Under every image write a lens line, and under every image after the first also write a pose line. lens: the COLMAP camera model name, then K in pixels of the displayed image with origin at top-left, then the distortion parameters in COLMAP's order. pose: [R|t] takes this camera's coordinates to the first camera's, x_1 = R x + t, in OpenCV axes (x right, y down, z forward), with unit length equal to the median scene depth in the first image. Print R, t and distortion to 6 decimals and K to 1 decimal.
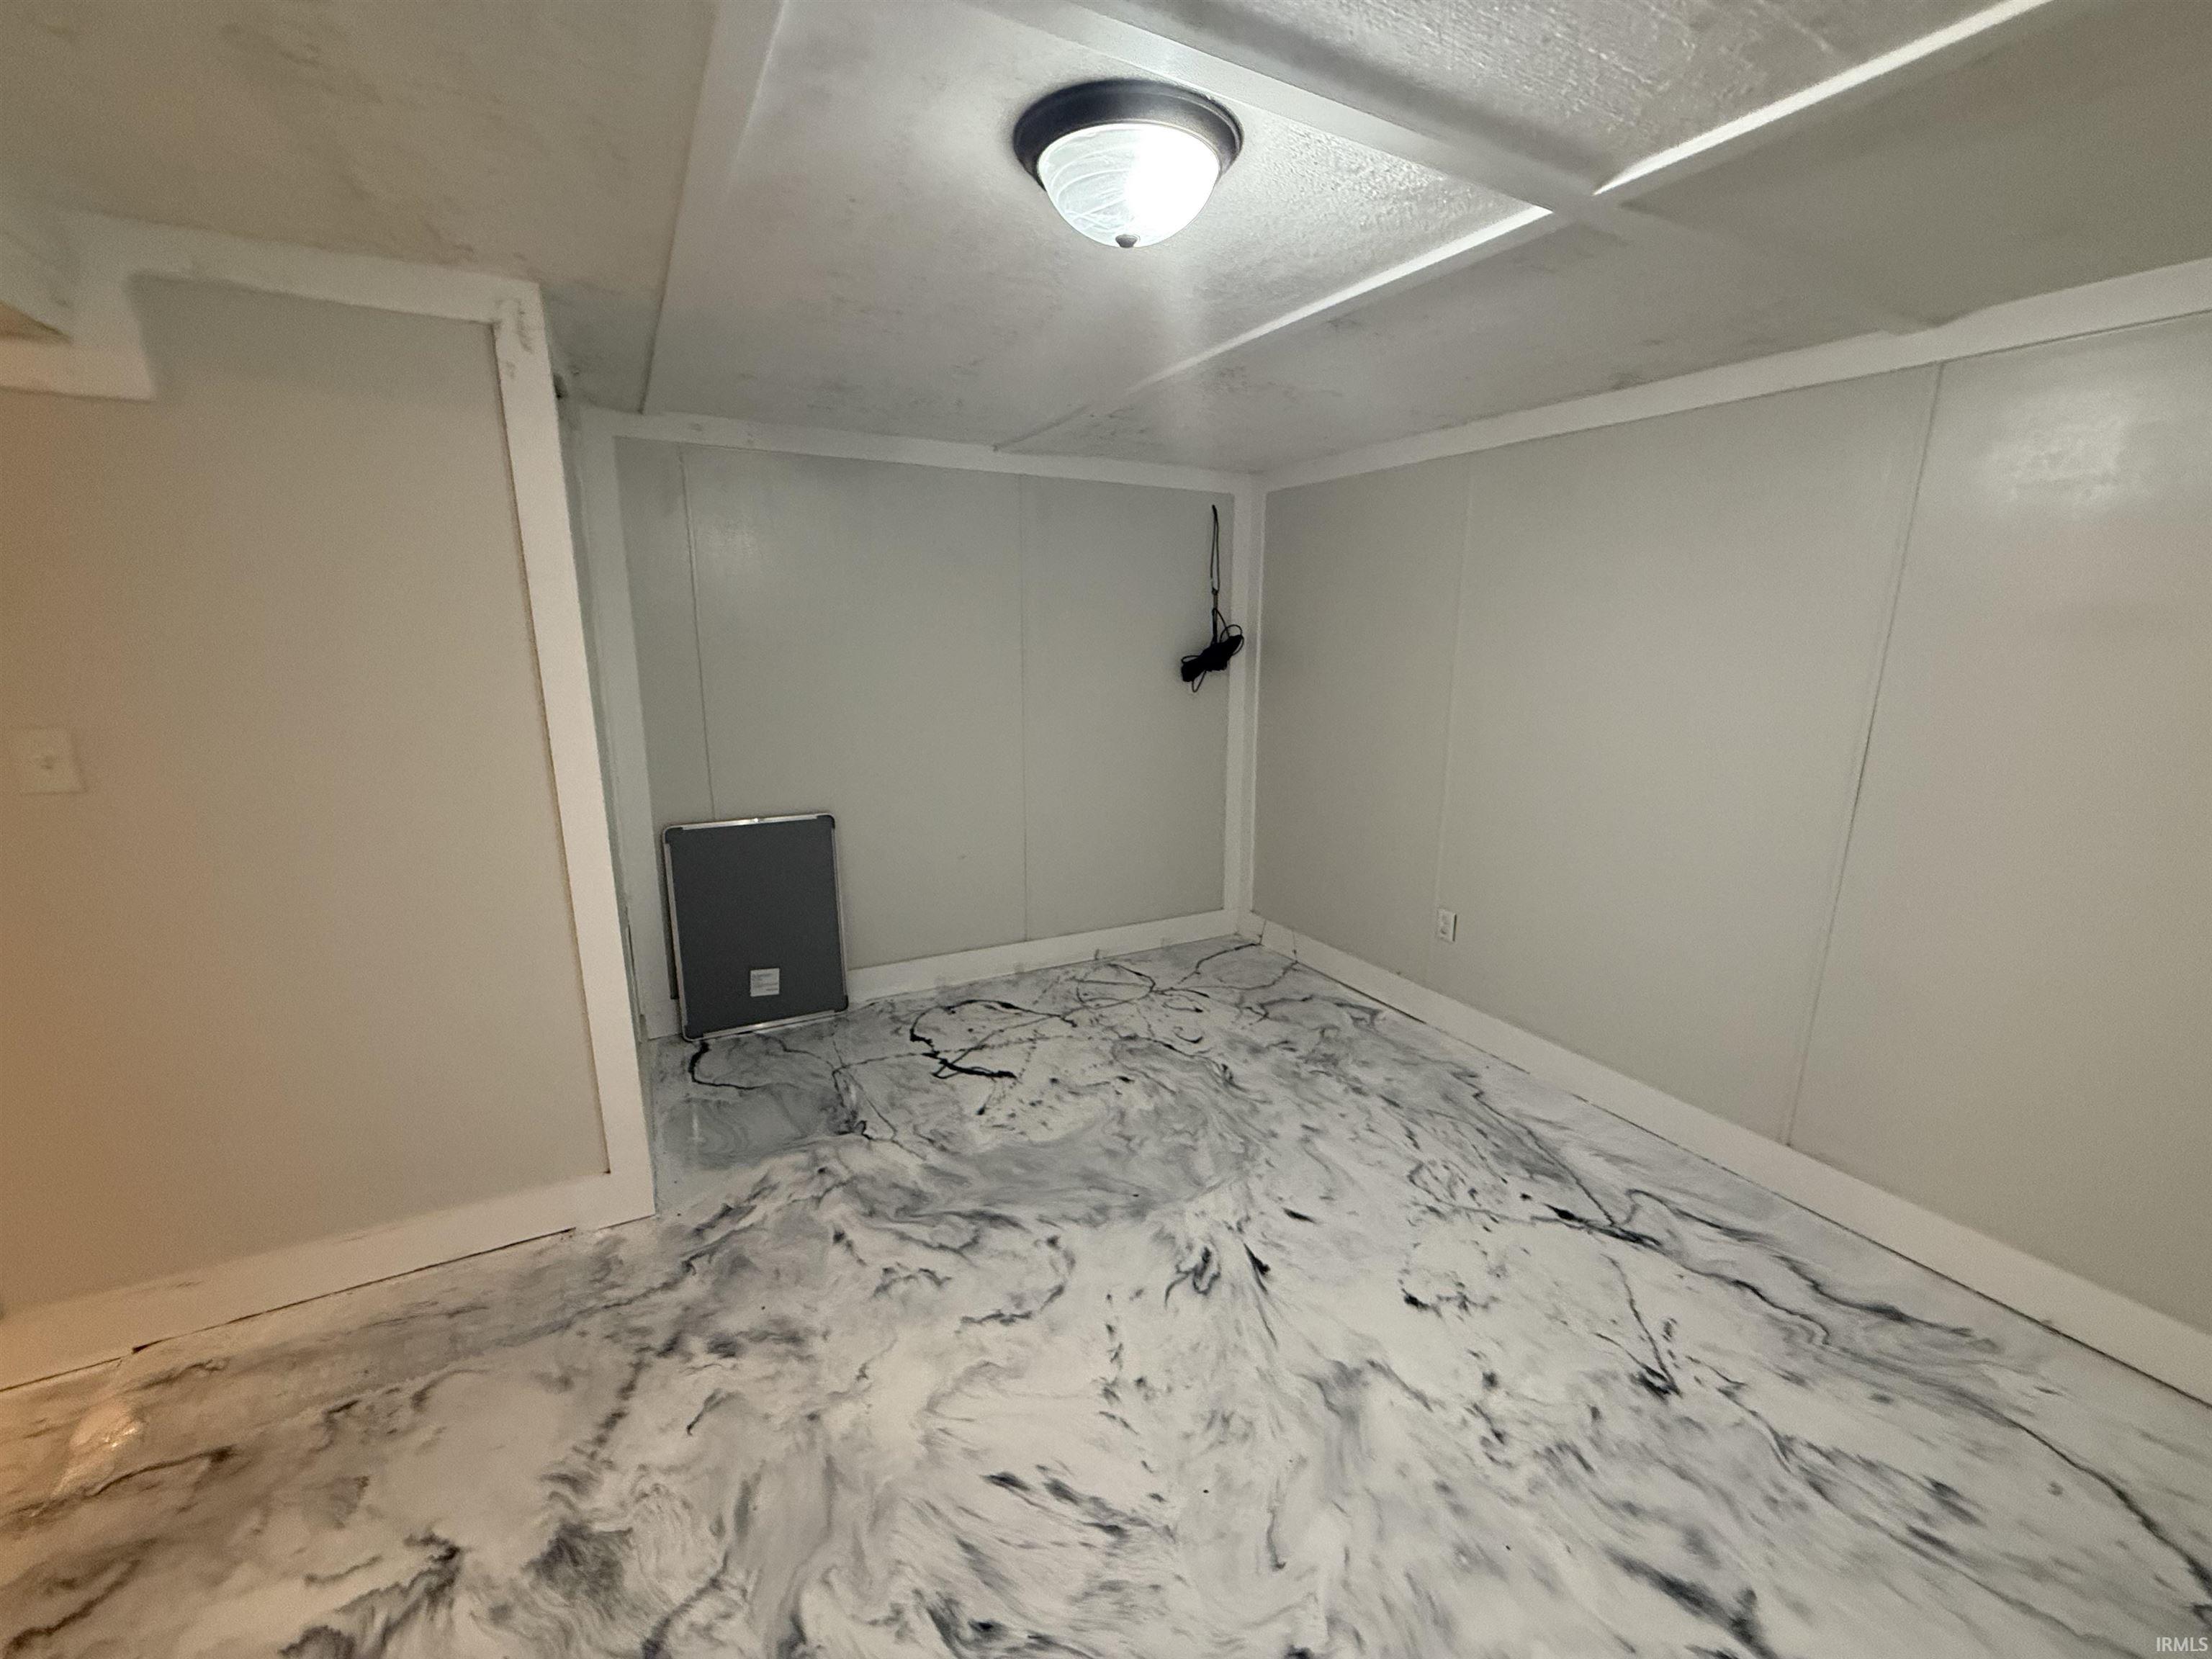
lens RADIAL K [[882.2, 0, 1106.0], [0, 882.2, 829.5], [0, 0, 1]] dist [-0.000296, -0.000046]
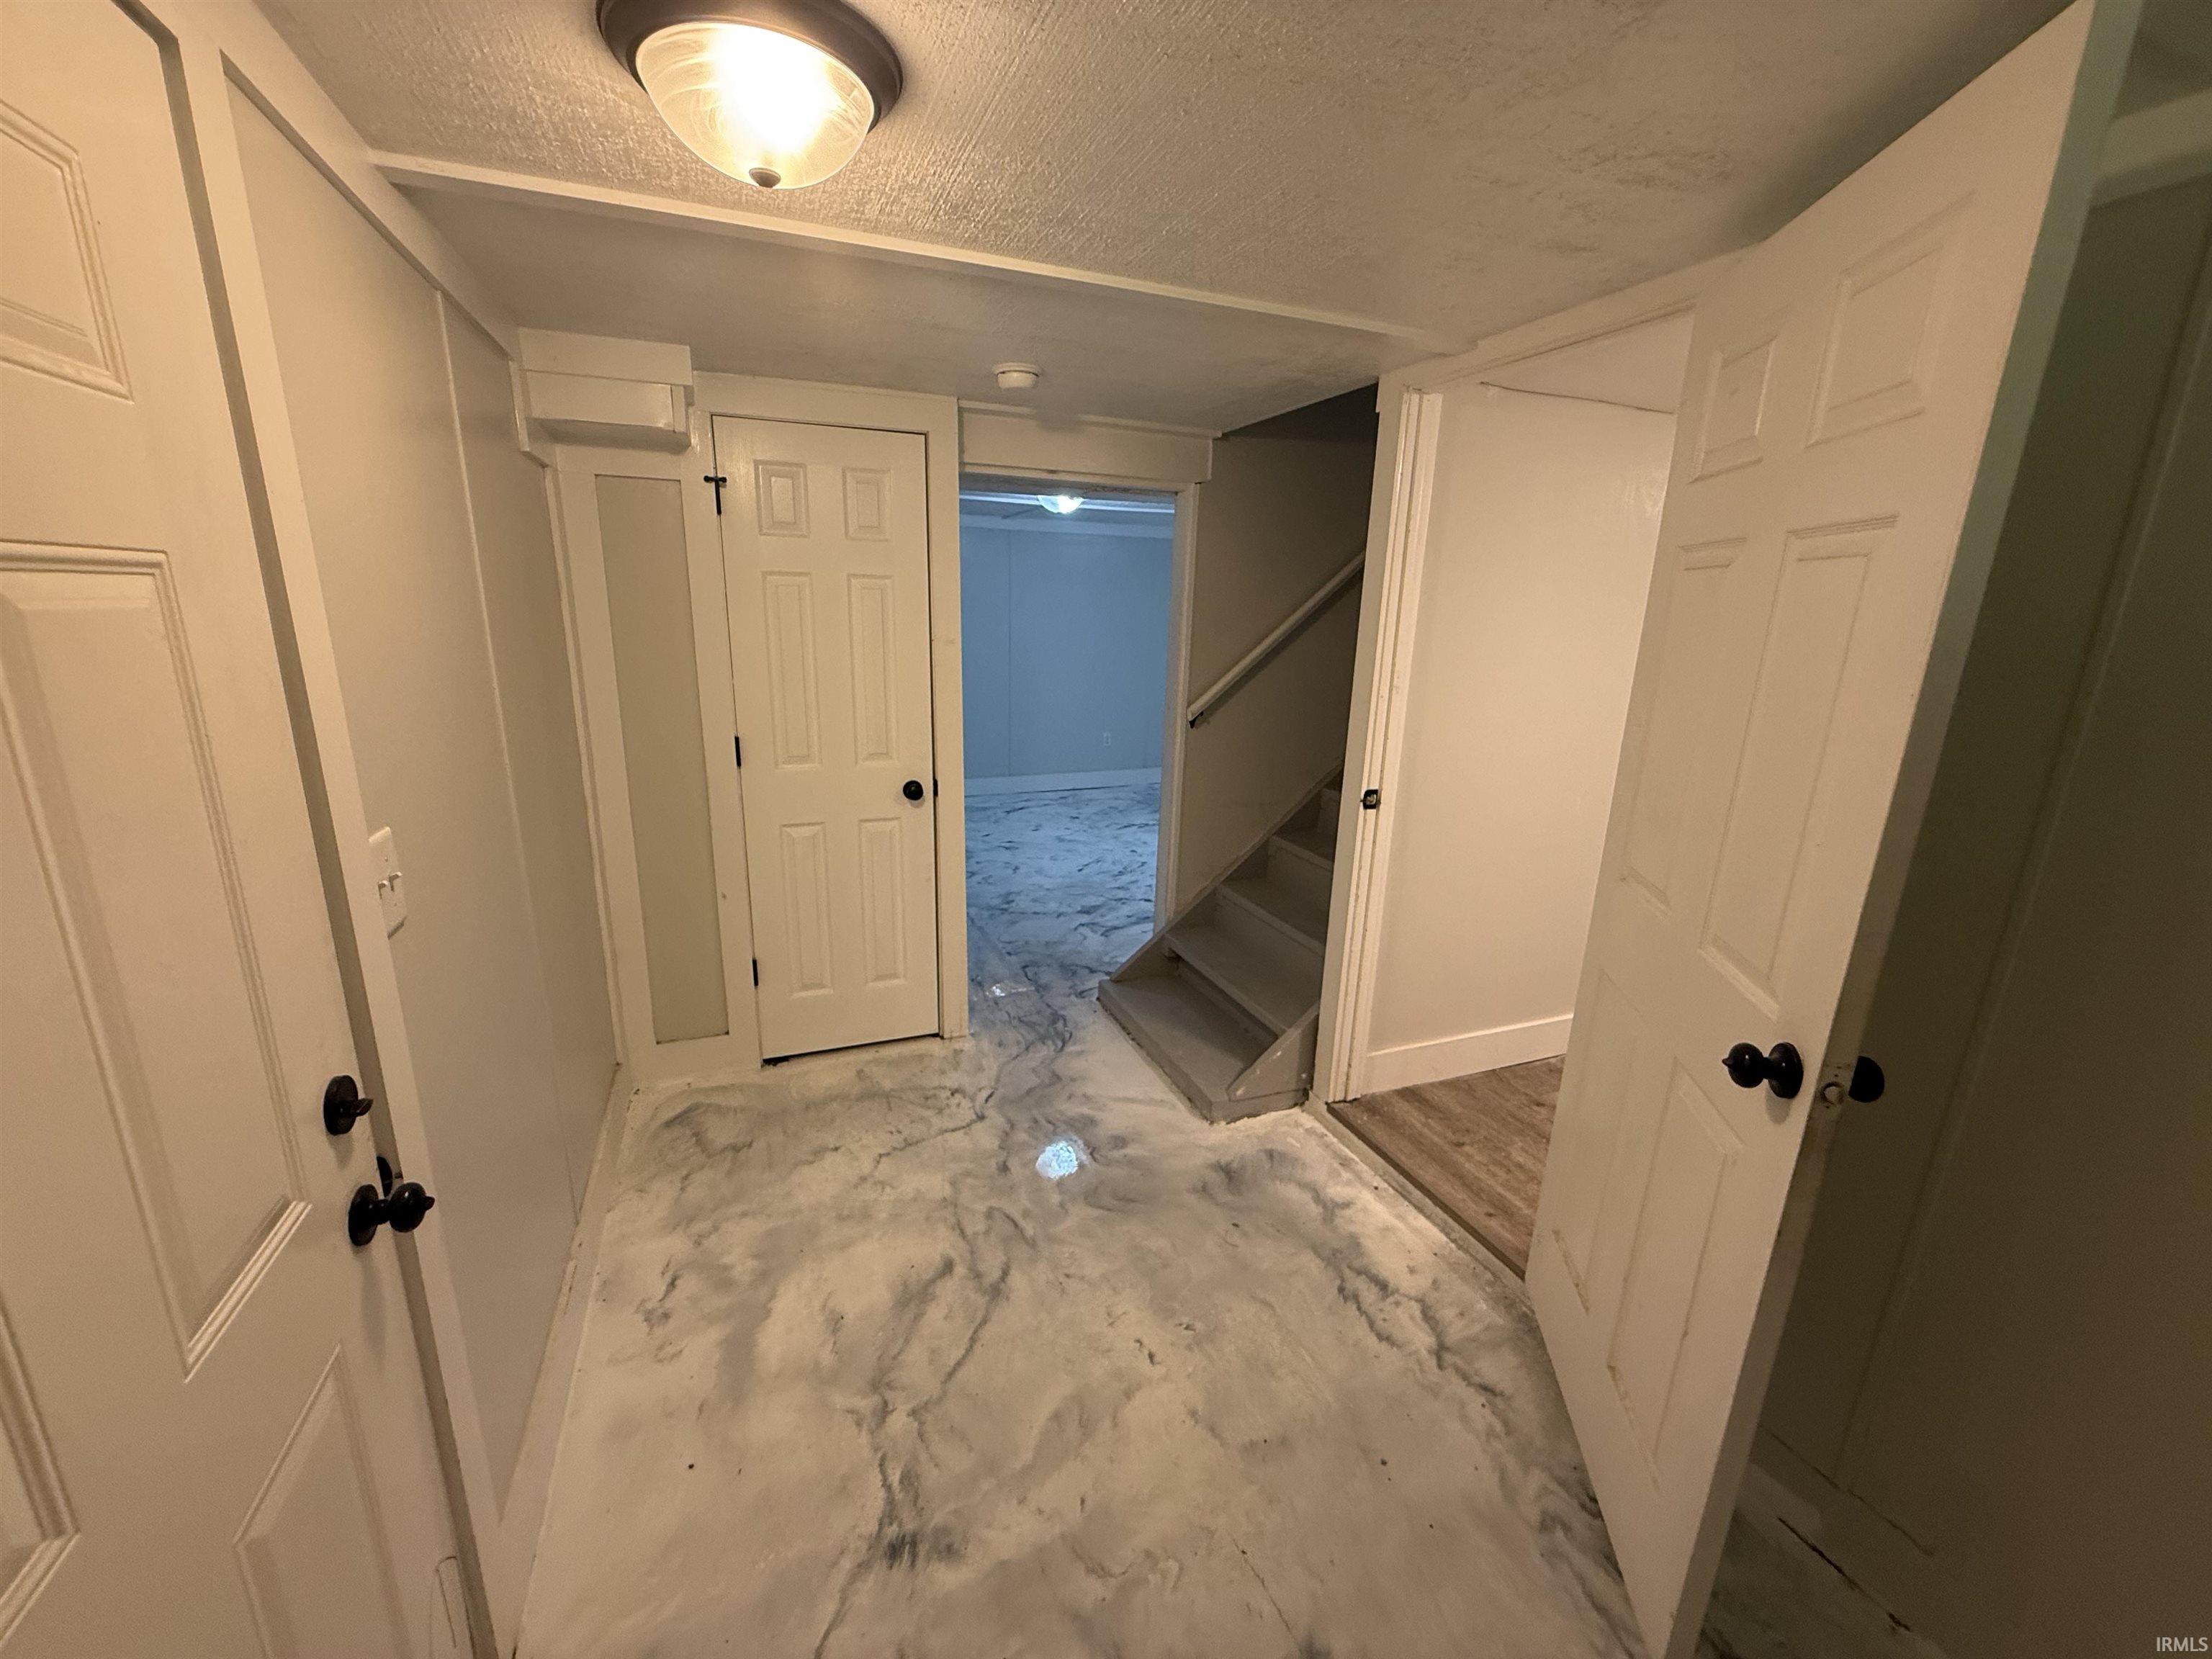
lens RADIAL K [[882.2, 0, 1106.0], [0, 882.2, 829.5], [0, 0, 1]] dist [-0.000296, -0.000046]
pose [[0.109604, -0.254829, 0.960755, -2.750283], [0.201212, 0.952254, 0.229620, -0.131660], [-0.973396, 0.168148, 0.155645, 0.301418]]
